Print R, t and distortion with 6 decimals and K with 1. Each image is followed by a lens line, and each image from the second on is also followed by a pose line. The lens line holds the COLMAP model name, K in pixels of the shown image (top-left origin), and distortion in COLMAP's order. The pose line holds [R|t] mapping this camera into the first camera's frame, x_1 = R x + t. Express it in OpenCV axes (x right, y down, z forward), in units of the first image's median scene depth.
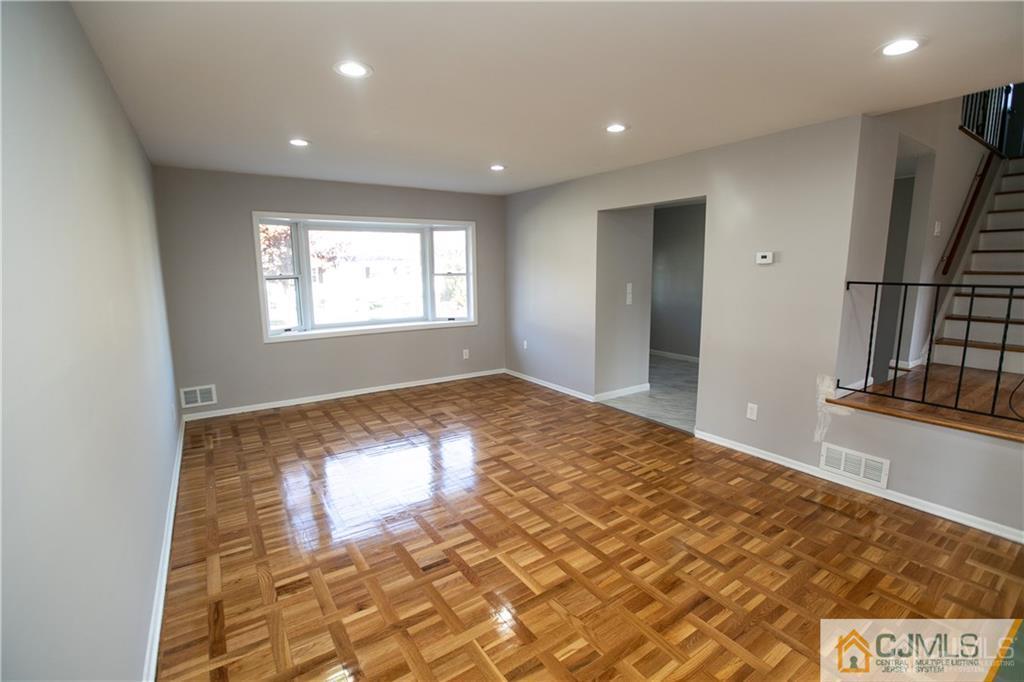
lens RADIAL K [[460.6, 0, 521.0], [0, 460.6, 341.1], [0, 0, 1]] dist [-0.064989, 0.027152]
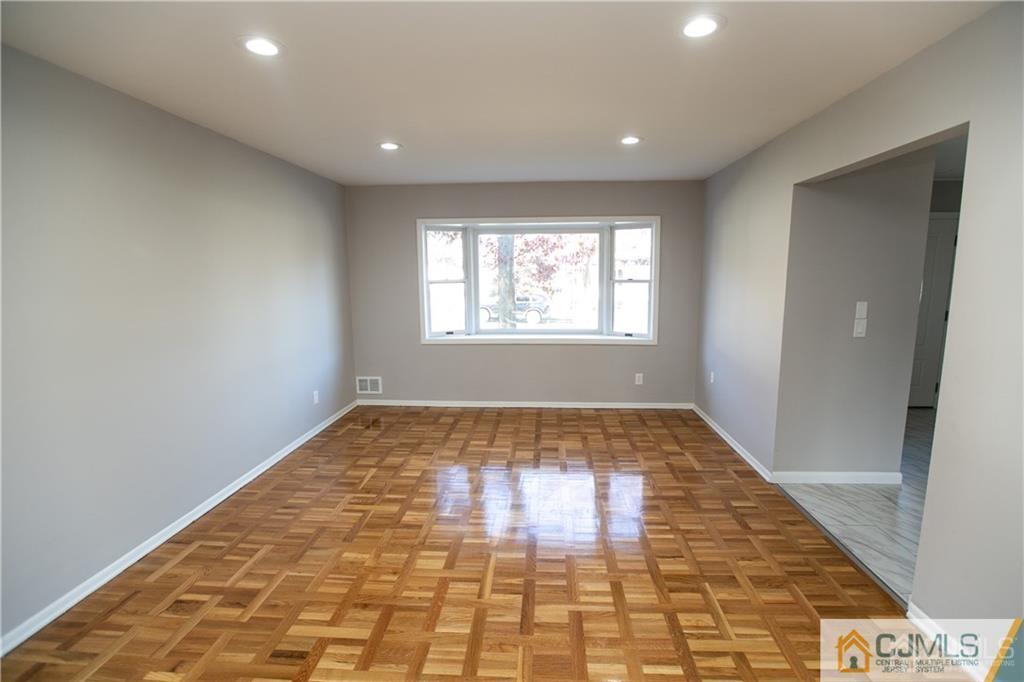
lens RADIAL K [[460.6, 0, 521.0], [0, 460.6, 341.1], [0, 0, 1]] dist [-0.064989, 0.027152]
pose [[0.789878, 0.090539, -0.606544, 0.260320], [-0.095003, 0.995167, 0.024830, -0.050272], [0.605861, 0.038010, 0.794662, 0.287748]]
